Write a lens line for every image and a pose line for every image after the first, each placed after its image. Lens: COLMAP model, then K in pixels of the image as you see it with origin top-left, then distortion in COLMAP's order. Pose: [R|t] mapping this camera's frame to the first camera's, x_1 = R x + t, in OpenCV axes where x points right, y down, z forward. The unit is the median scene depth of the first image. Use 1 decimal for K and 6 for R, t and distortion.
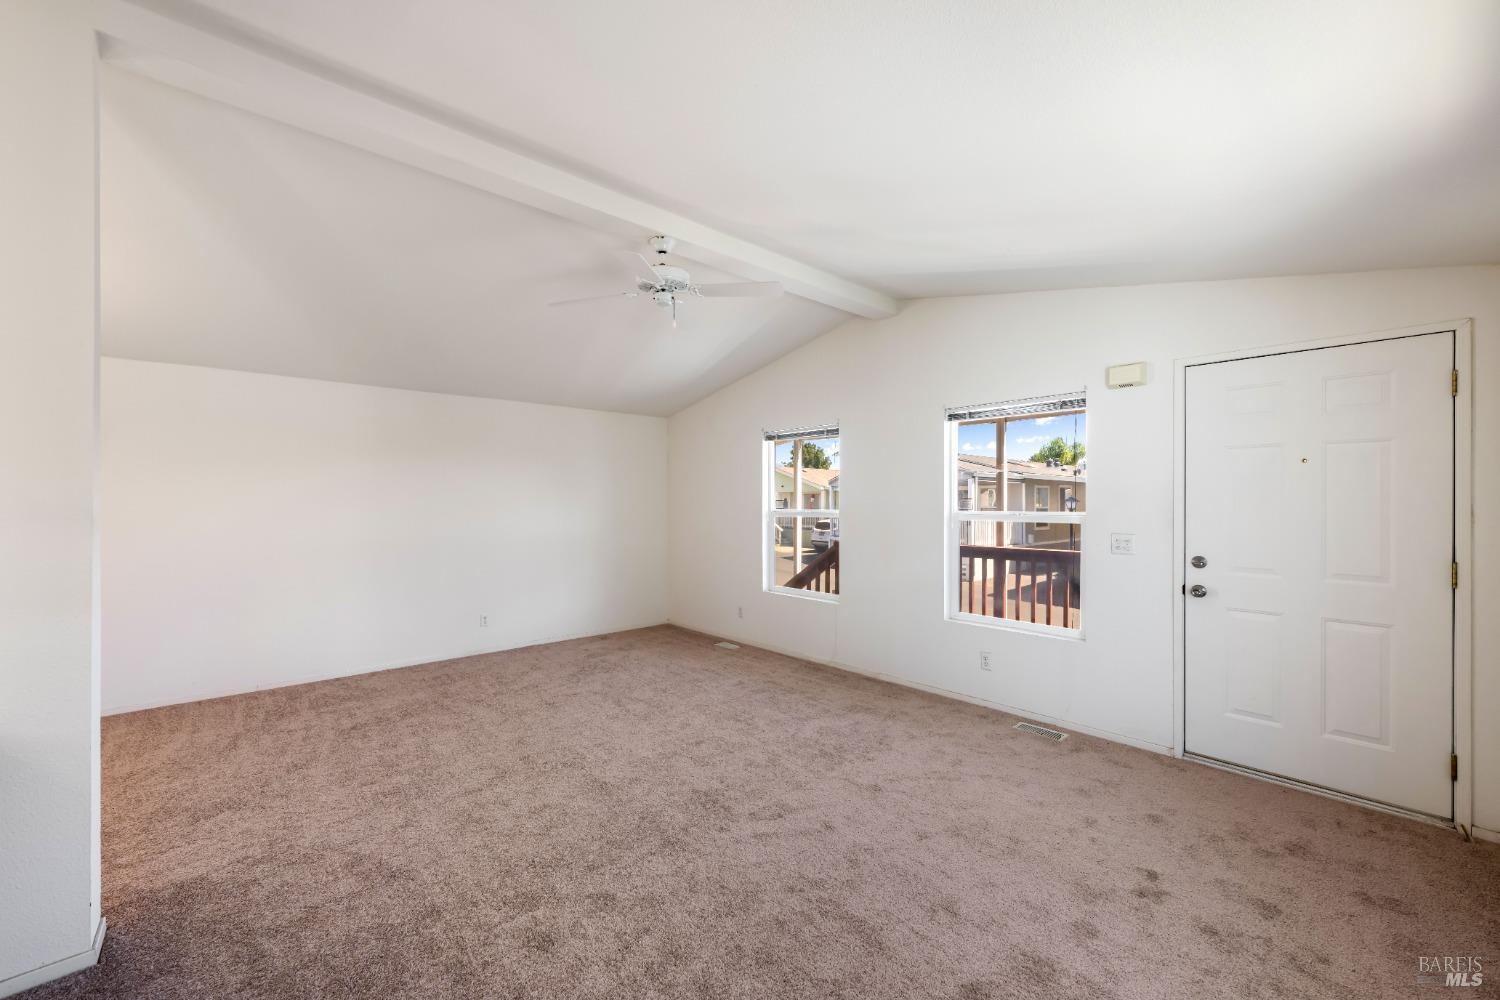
lens RADIAL K [[598.2, 0, 750.0], [0, 598.2, 500.0], [0, 0, 1]] dist [-0.000066, 0.000127]
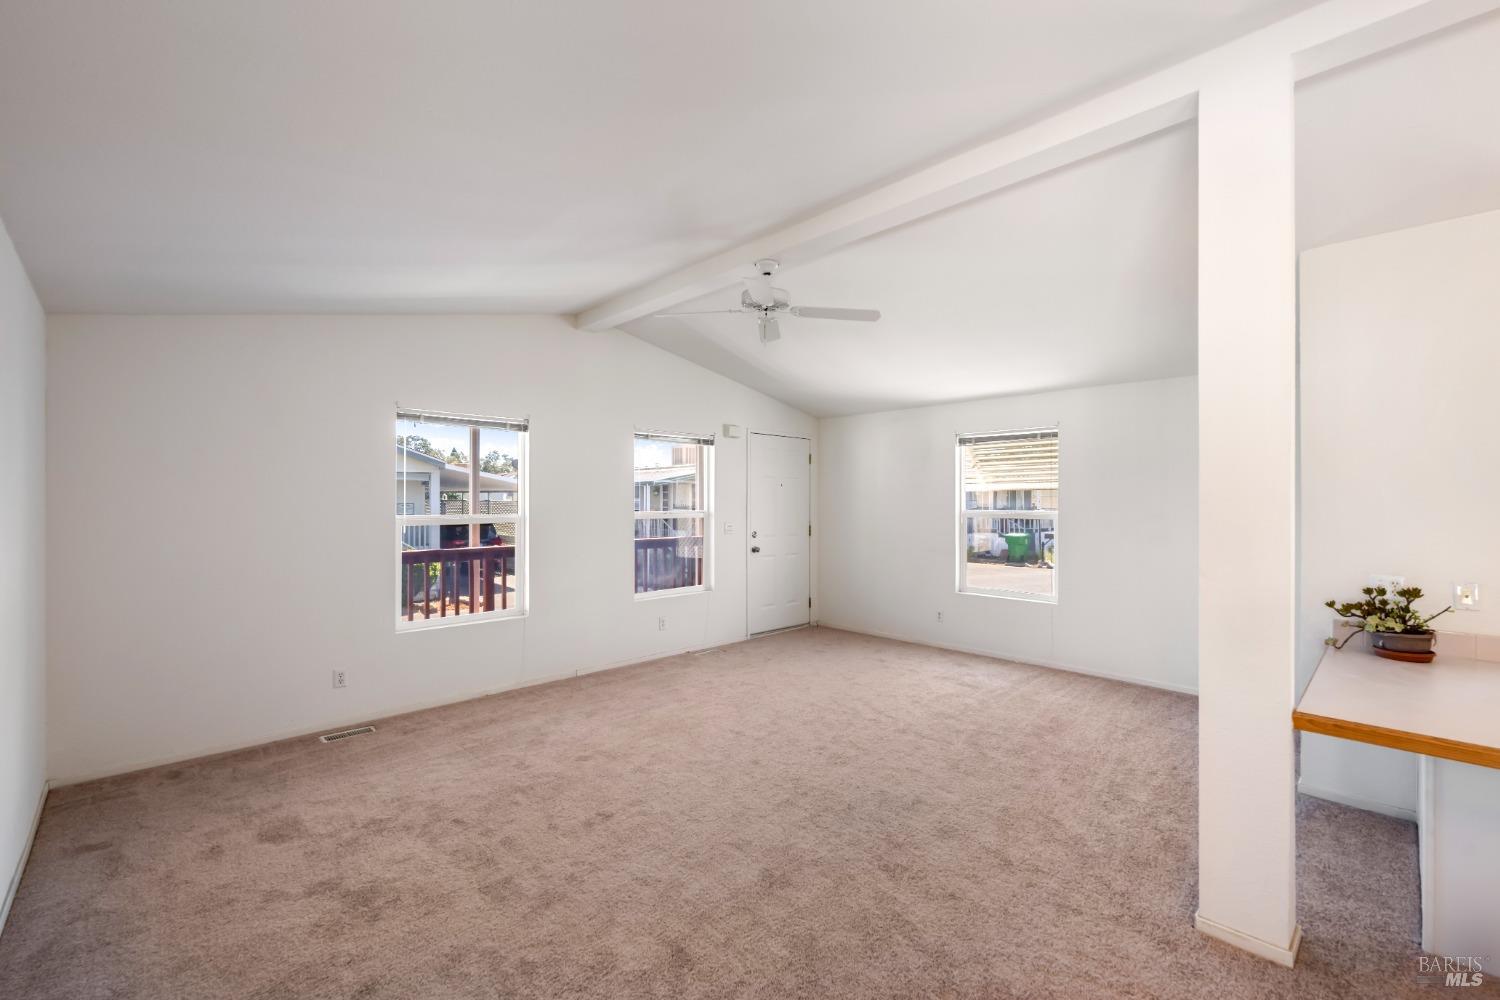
lens RADIAL K [[632.5, 0, 745.7], [0, 632.5, 499.8], [0, 0, 1]] dist [0.000999, -0.000326]
pose [[-0.028249, -0.000590, 0.999601, -0.958930], [-0.002514, 0.999997, 0.000519, -0.007866], [-0.999598, -0.002499, -0.028250, 0.801319]]
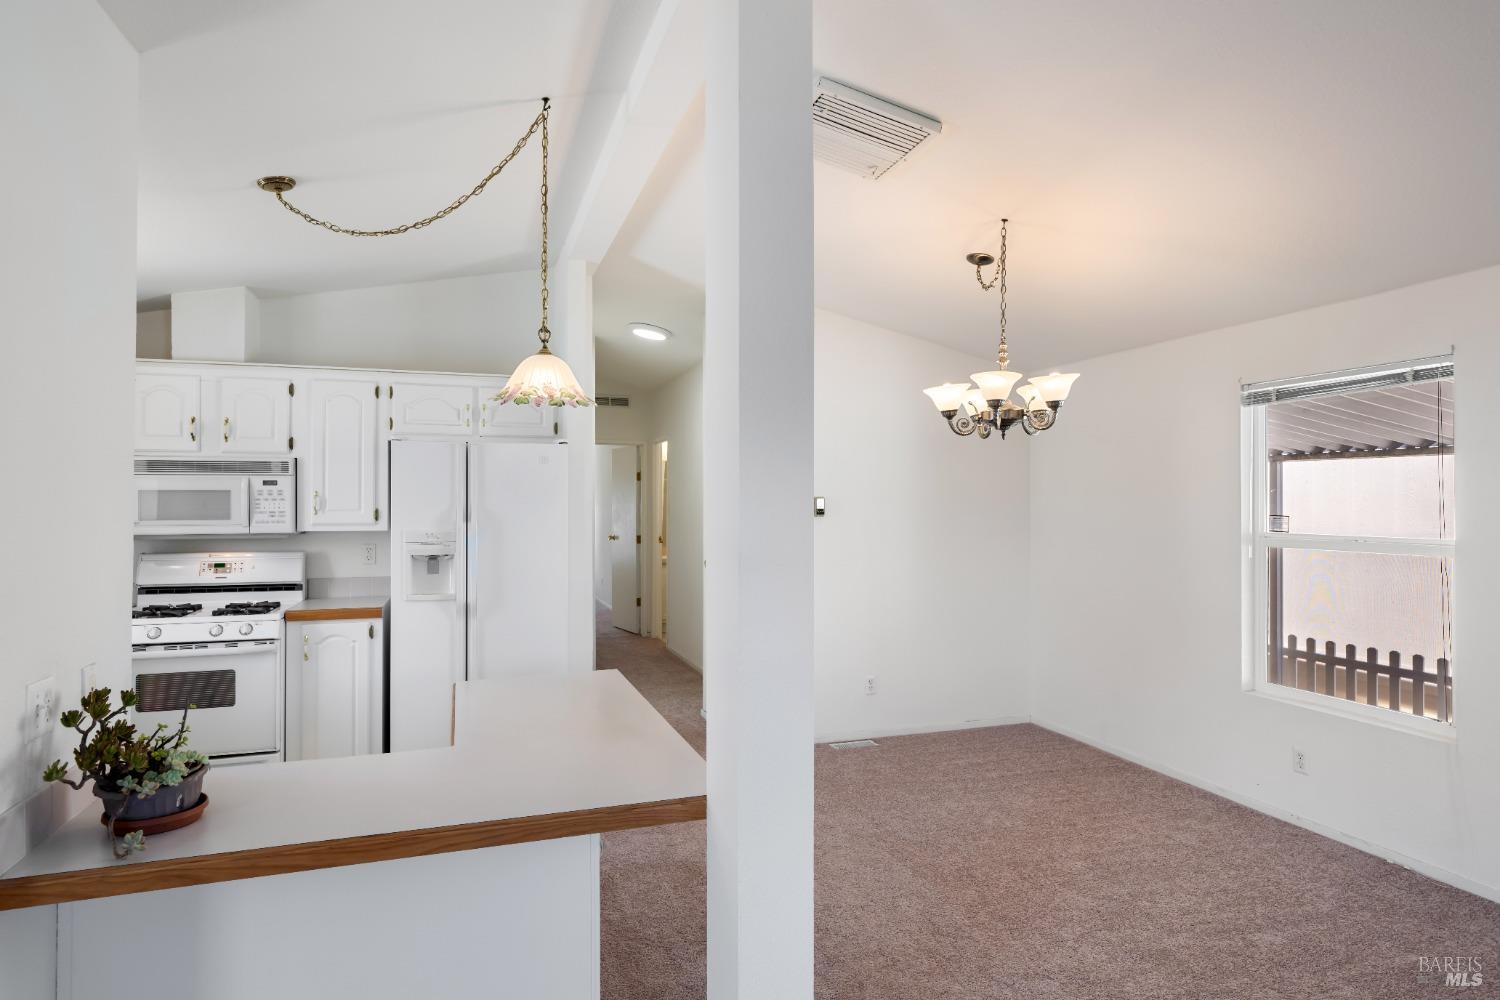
lens RADIAL K [[829.9, 0, 742.7], [0, 829.9, 499.5], [0, 0, 1]] dist [-0.000756, 0.000184]
pose [[-0.396929, -0.004993, -0.917836, -0.088110], [0.001056, 0.999982, -0.005897, -0.014397], [0.917849, -0.003310, -0.396916, 0.571881]]
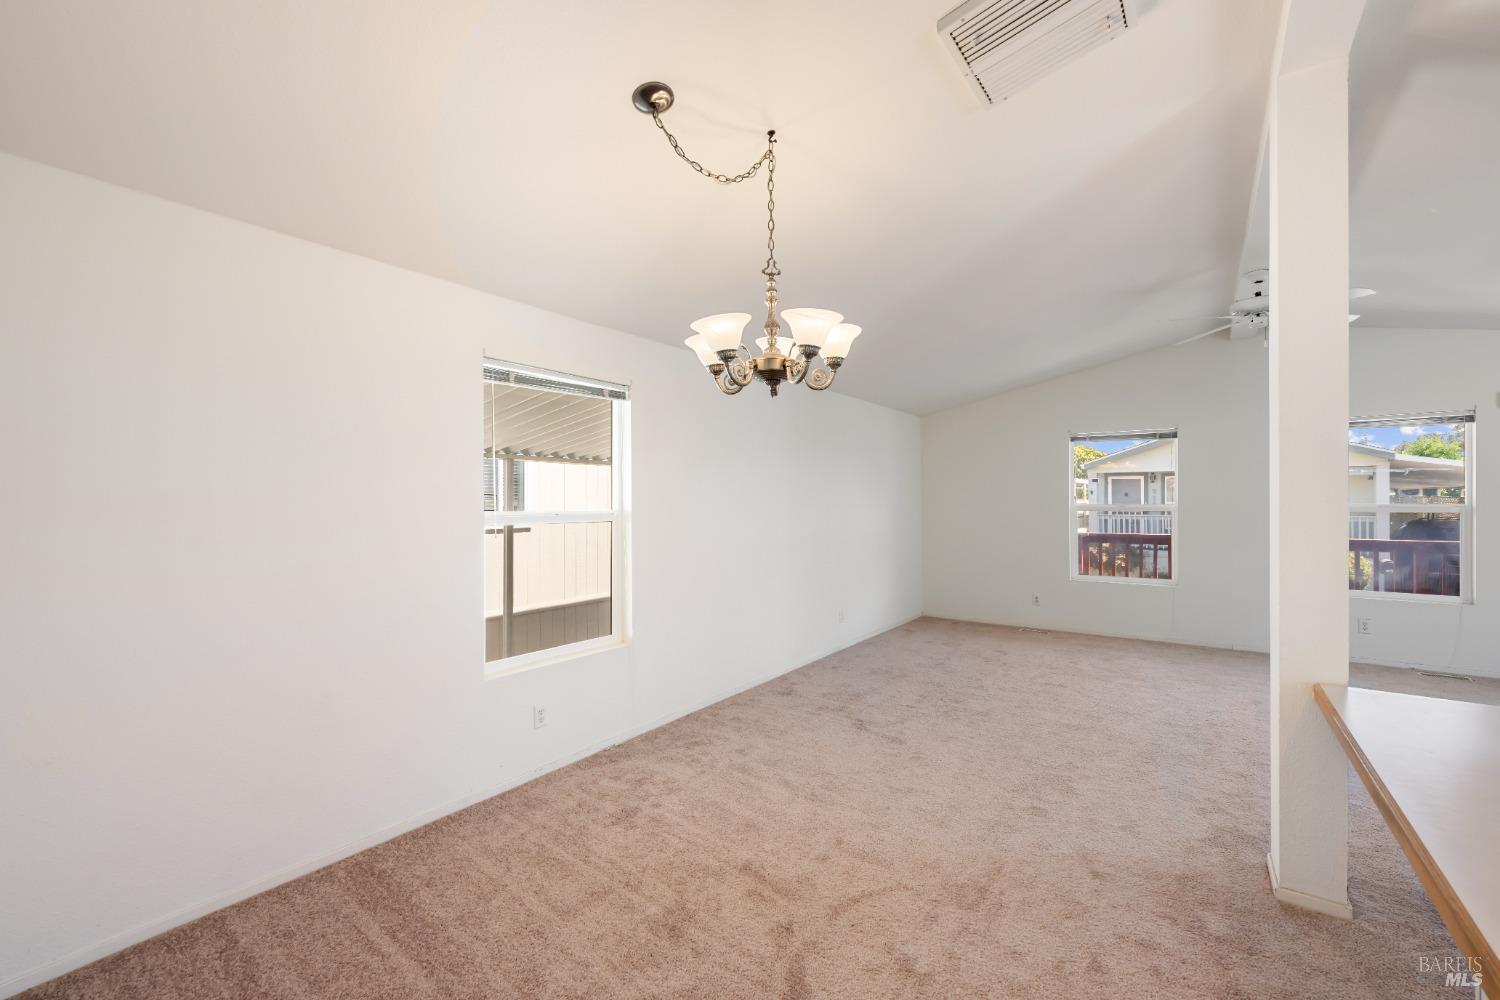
lens RADIAL K [[626.7, 0, 750.0], [0, 626.7, 500.0], [0, 0, 1]] dist [-0.003091, -0.000238]
pose [[0.978127, -0.002607, 0.207993, -1.030754], [0.002345, 0.999996, 0.001505, 0.004708], [-0.207997, -0.000984, 0.978129, 0.007367]]
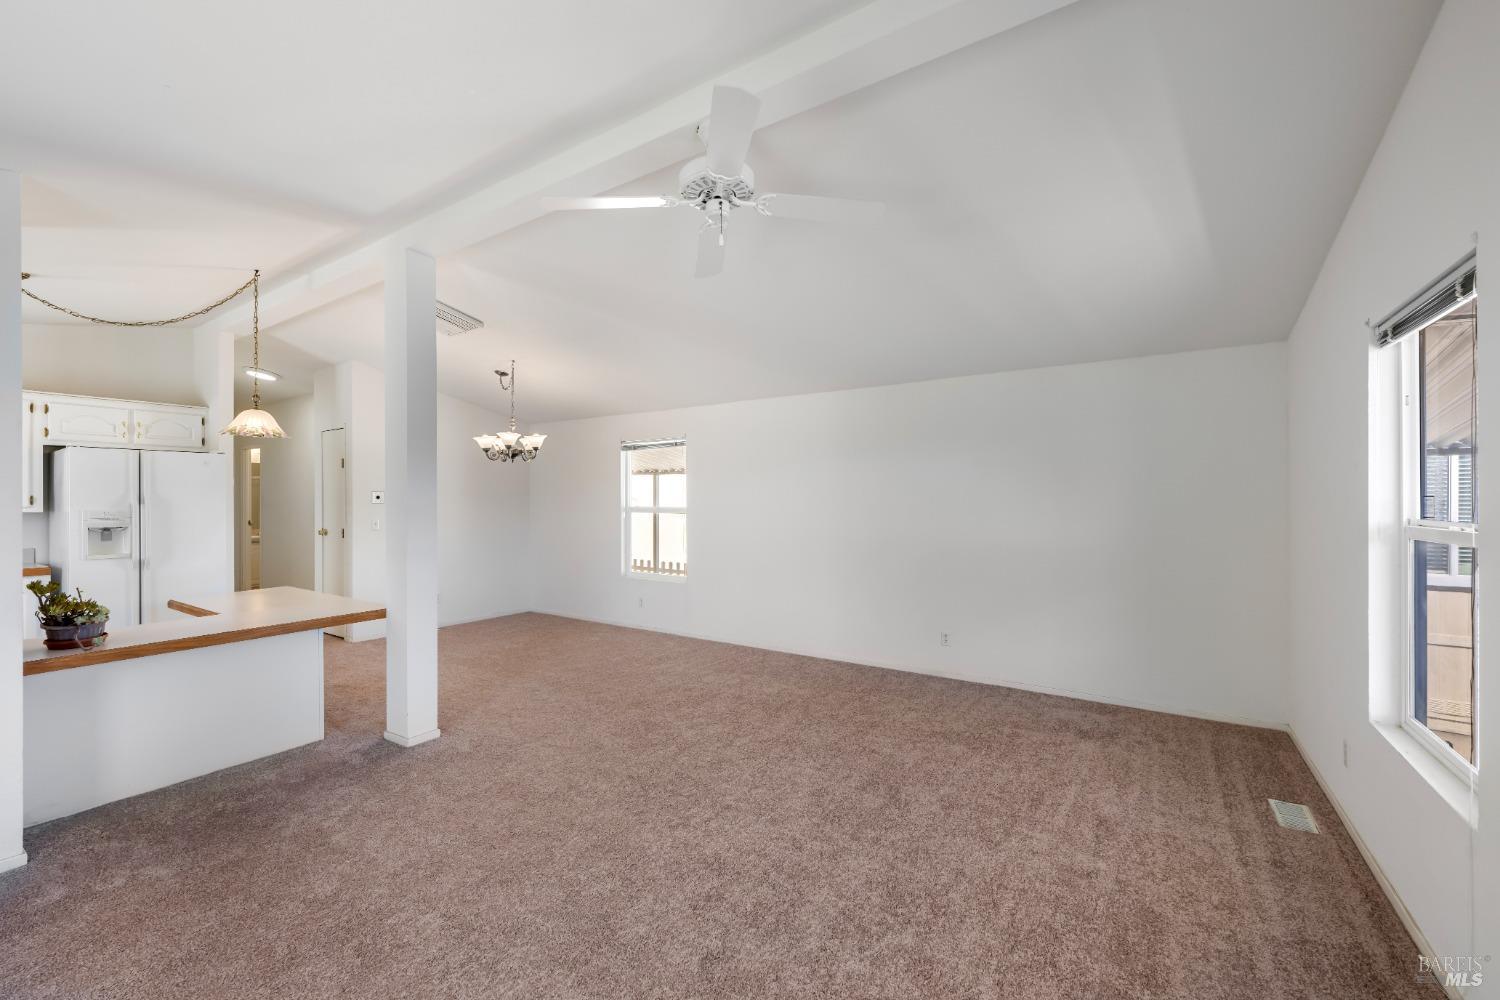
lens RADIAL K [[608.2, 0, 744.4], [0, 608.2, 506.6], [0, 0, 1]] dist [-0.000452, 0.000560]
pose [[0.246163, 0.011268, -0.969163, 0.414652], [0.002062, 0.999924, 0.012149, -0.000941], [0.969226, -0.004989, 0.246122, 0.639007]]
